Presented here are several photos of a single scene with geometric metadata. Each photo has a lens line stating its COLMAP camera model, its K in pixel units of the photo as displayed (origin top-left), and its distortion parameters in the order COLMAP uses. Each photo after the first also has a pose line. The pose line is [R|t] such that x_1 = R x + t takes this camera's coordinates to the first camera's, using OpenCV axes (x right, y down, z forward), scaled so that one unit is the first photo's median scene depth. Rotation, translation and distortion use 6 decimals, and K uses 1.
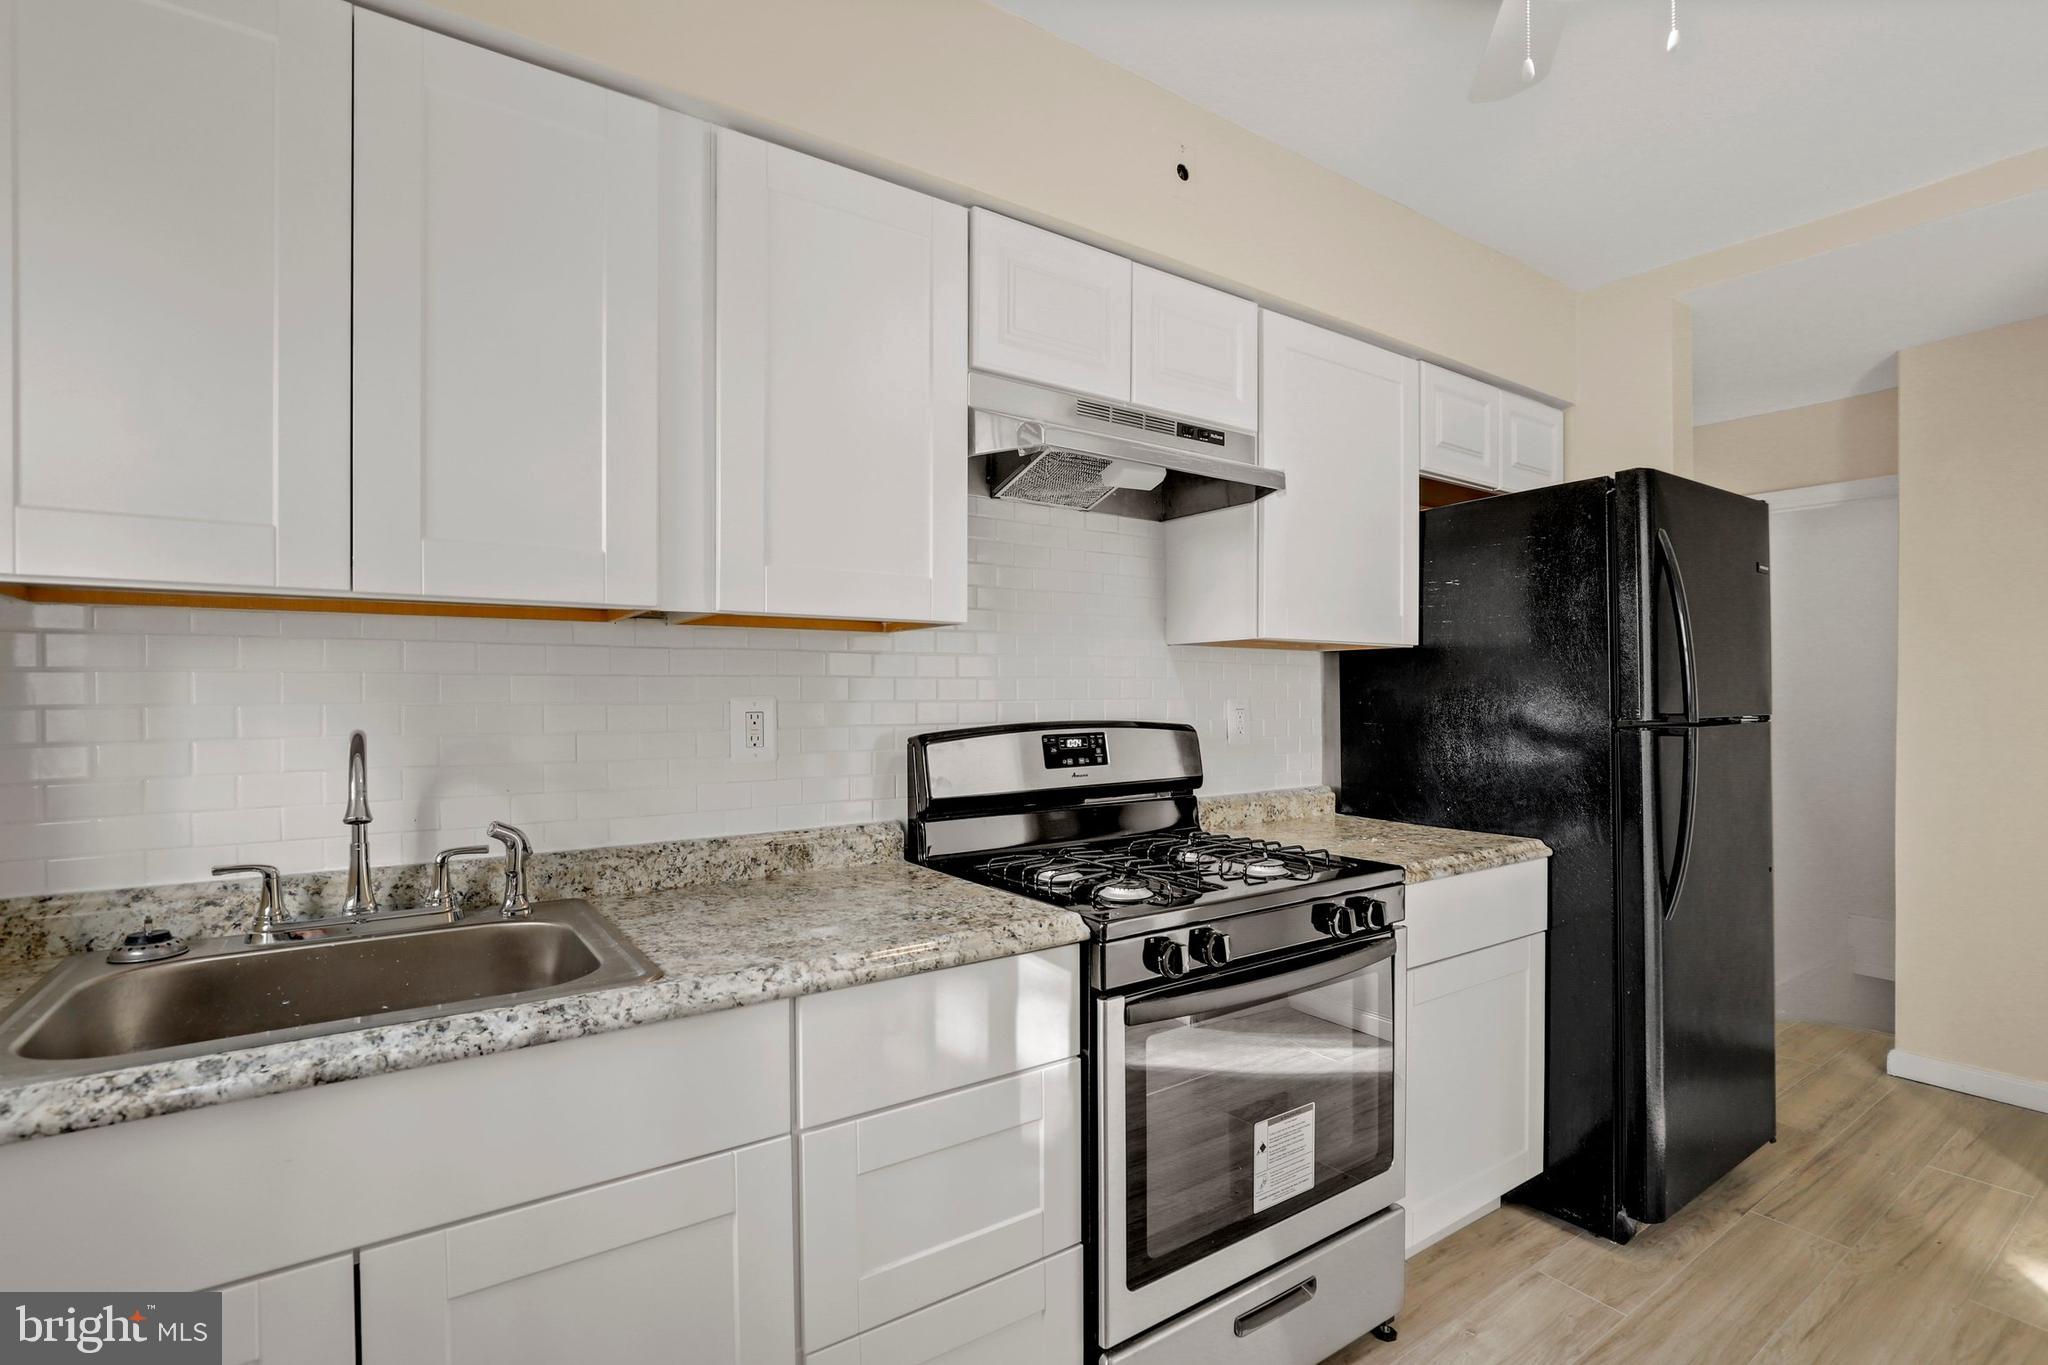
lens RADIAL K [[1032.4, 0, 1024.0], [0, 1032.4, 682.5], [0, 0, 1]] dist [0.015786, -0.000048]
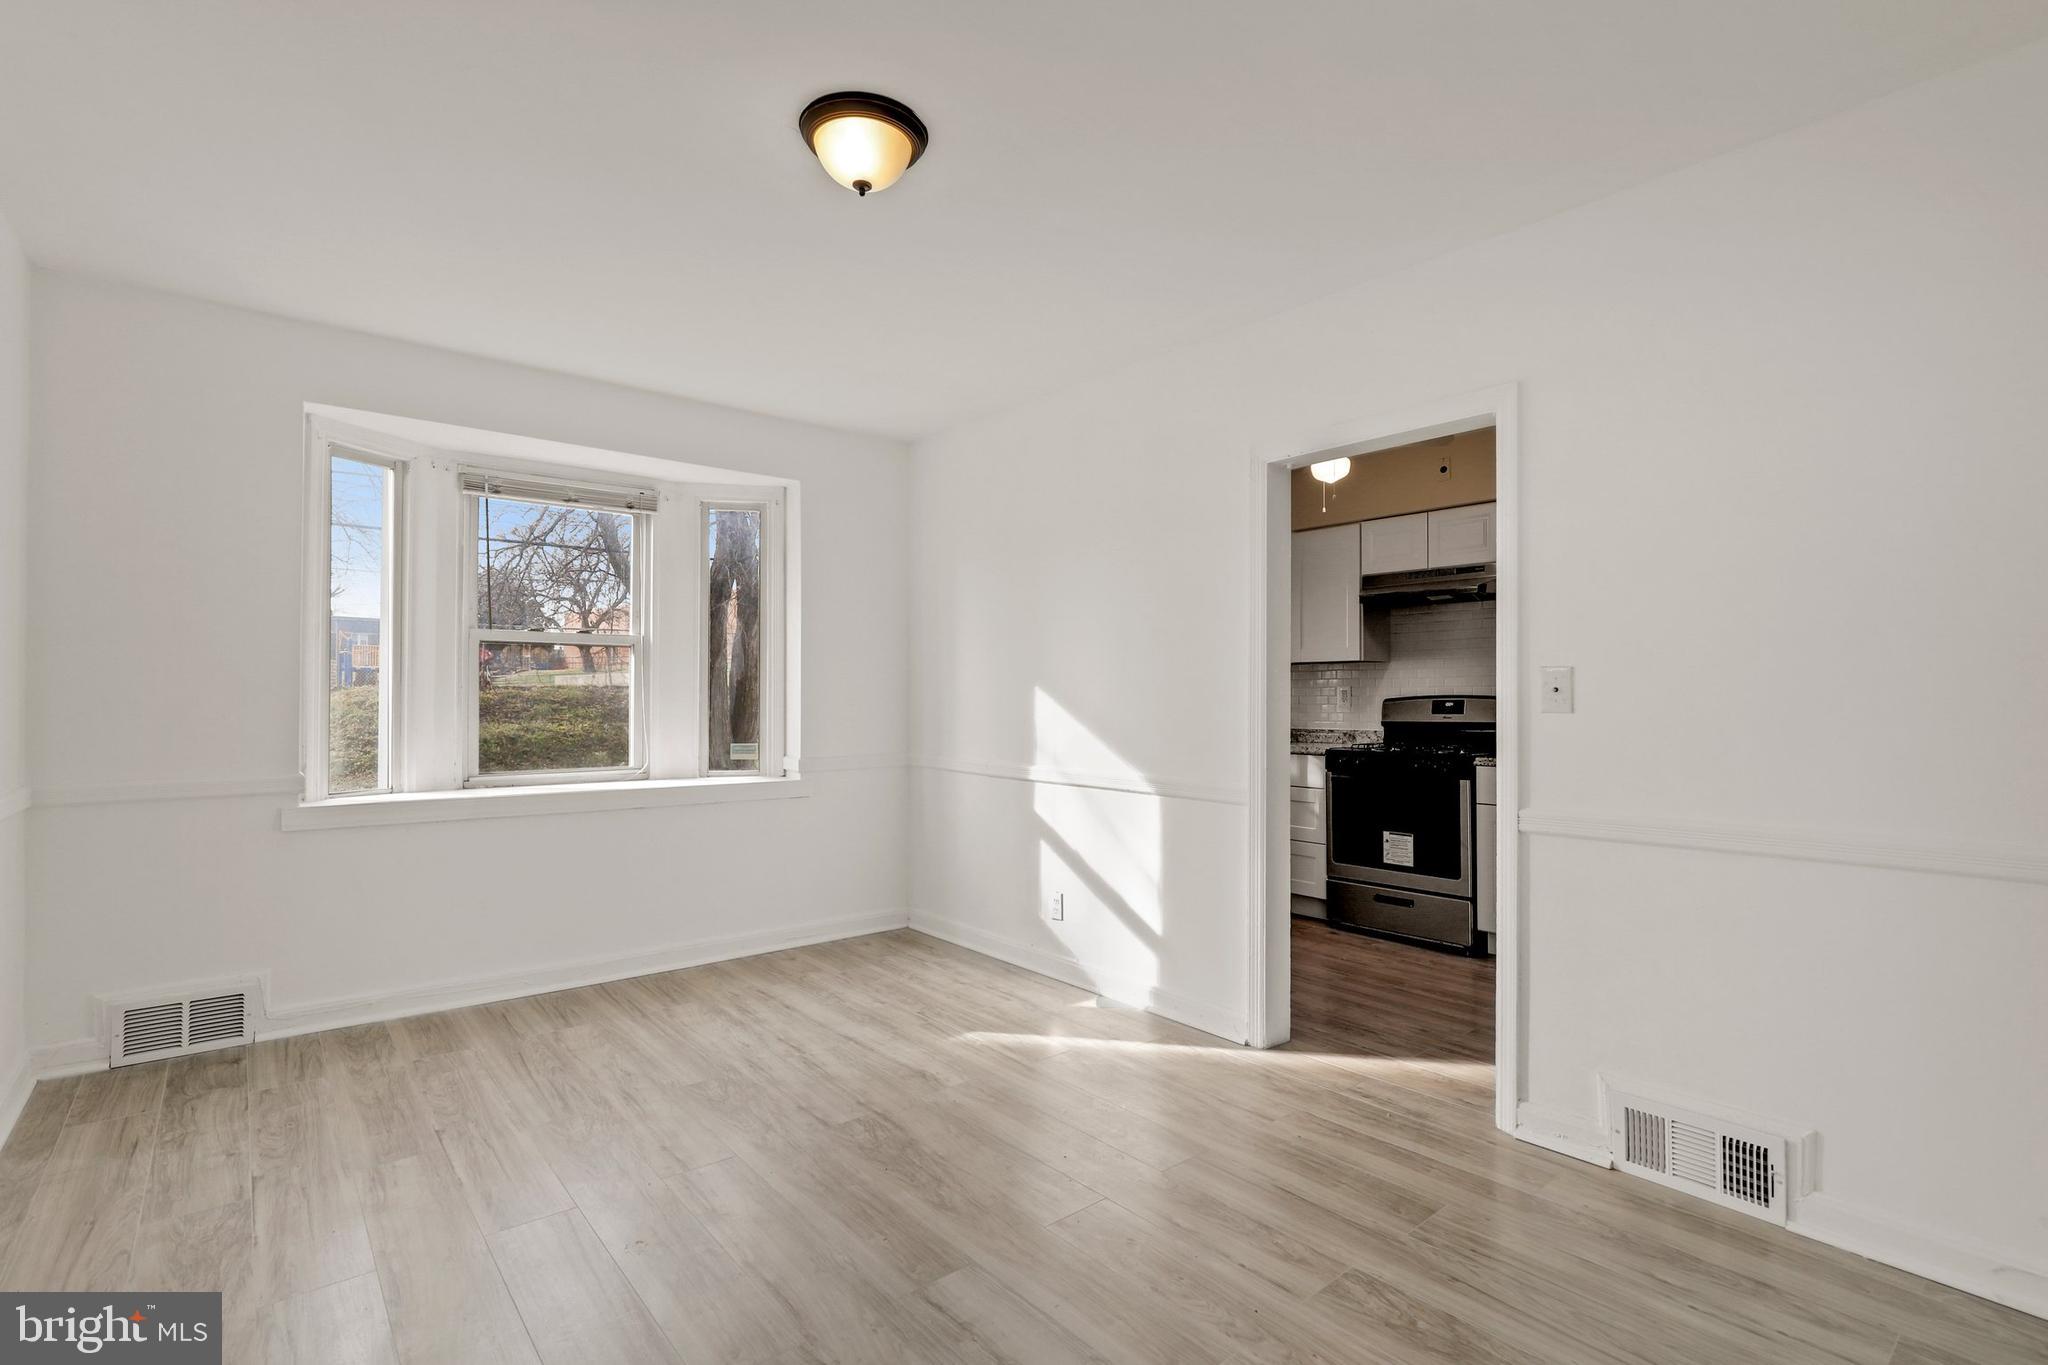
lens RADIAL K [[958.0, 0, 1024.0], [0, 958.0, 682.5], [0, 0, 1]] dist [0.001762, 0.000255]
pose [[0.051584, -0.013353, -0.998579, 2.248318], [0.019957, 0.999725, -0.012338, 0.016139], [0.998469, -0.019292, 0.051836, -0.106876]]
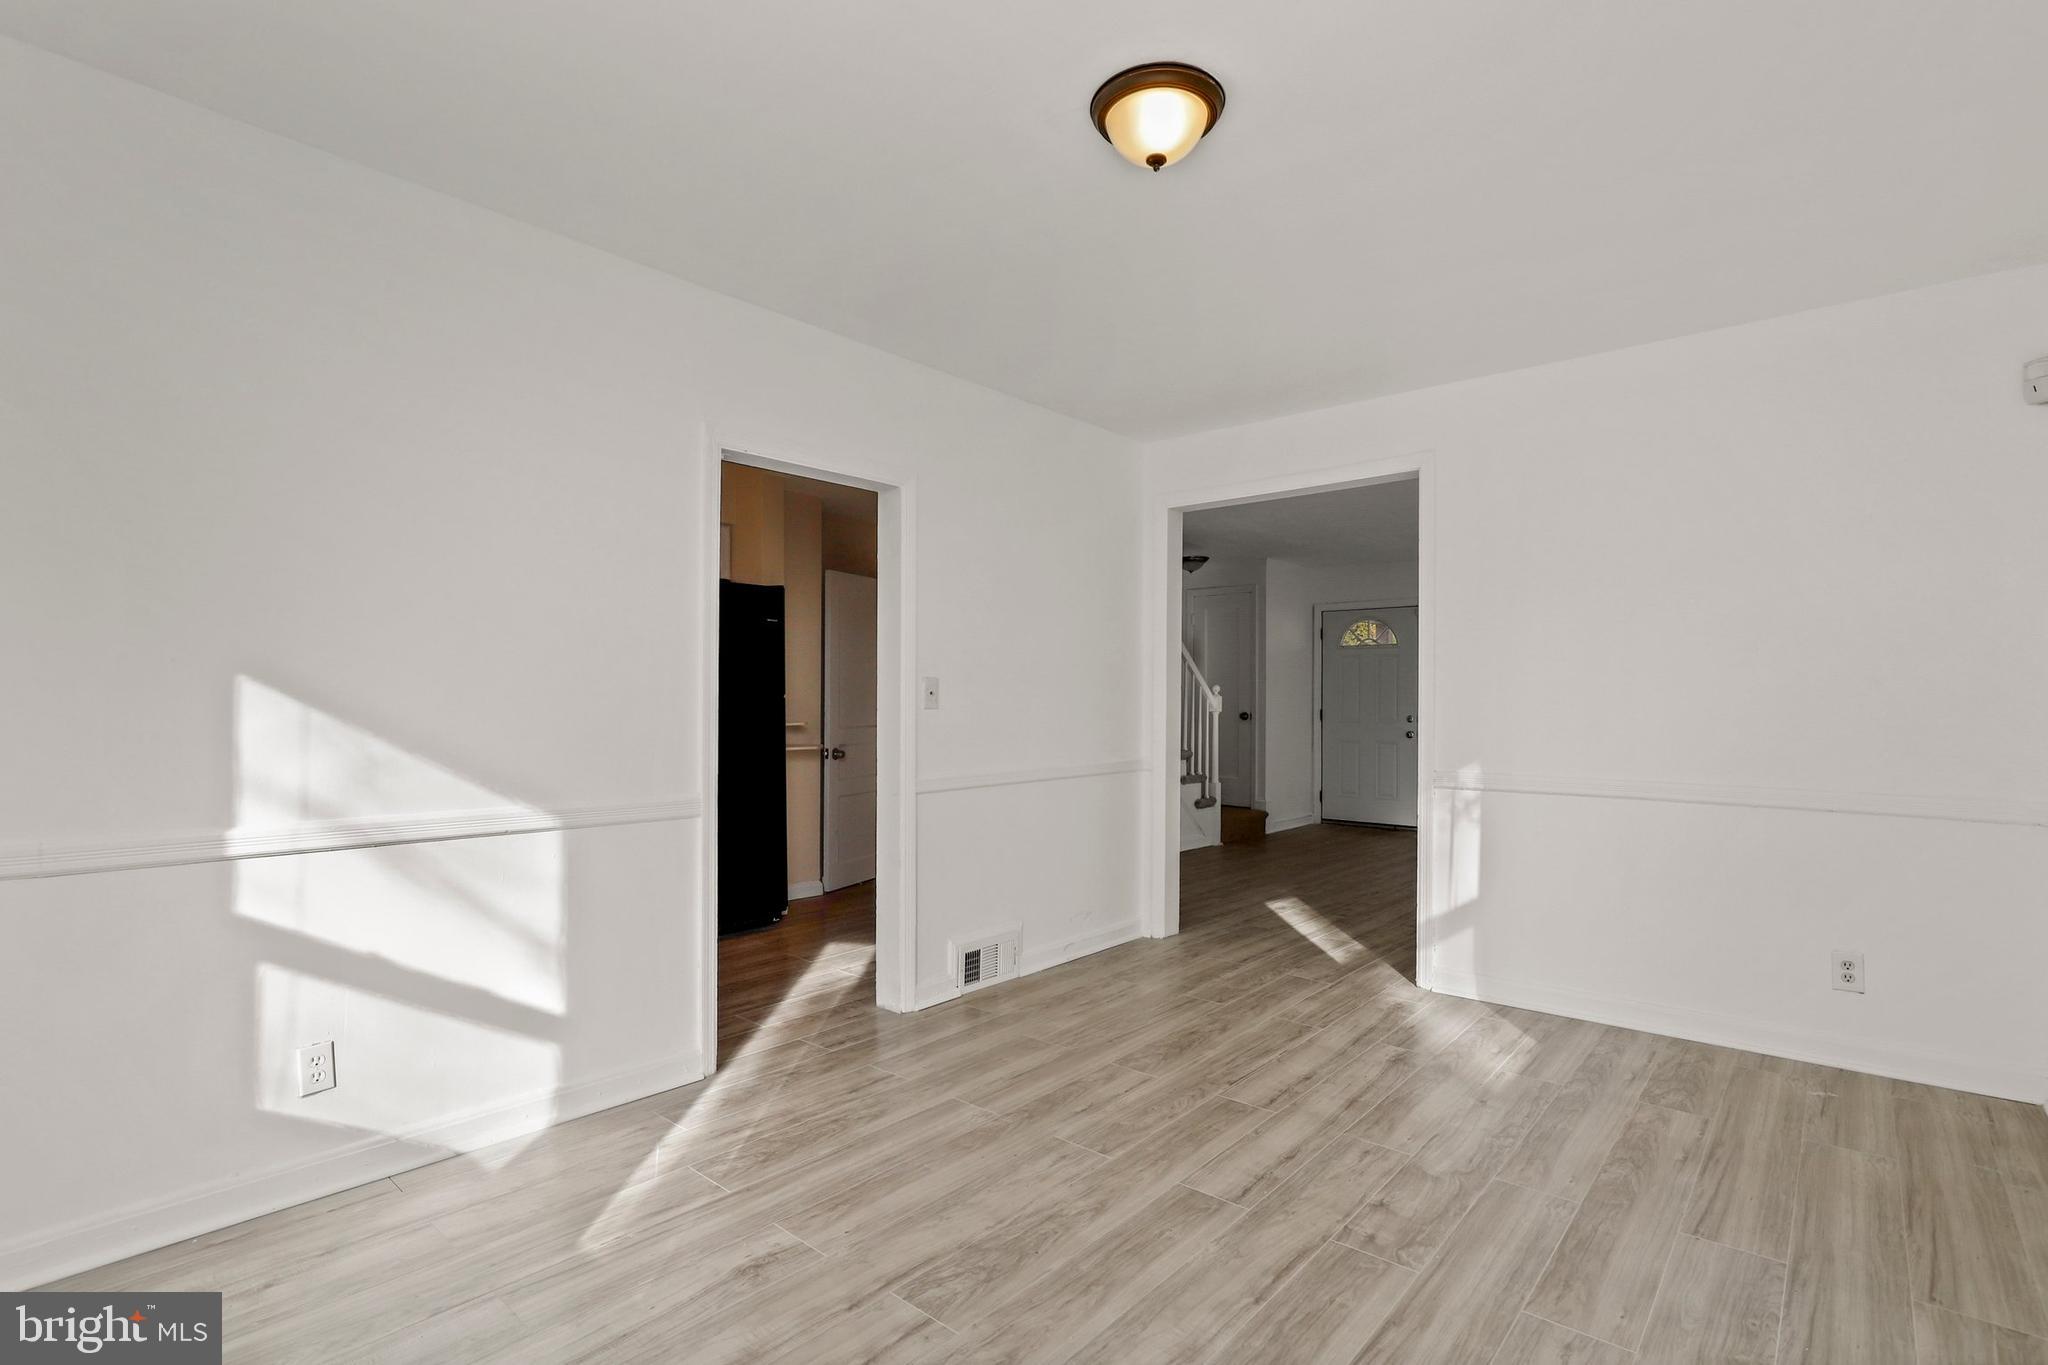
lens RADIAL K [[983.2, 0, 1023.0], [0, 983.2, 686.7], [0, 0, 1]] dist [-0.001789, -0.000282]
pose [[0.976769, 0.014118, 0.213829, 0.919896], [-0.016376, 0.999827, 0.008791, -0.008619], [-0.213668, -0.012088, 0.976832, -1.144598]]
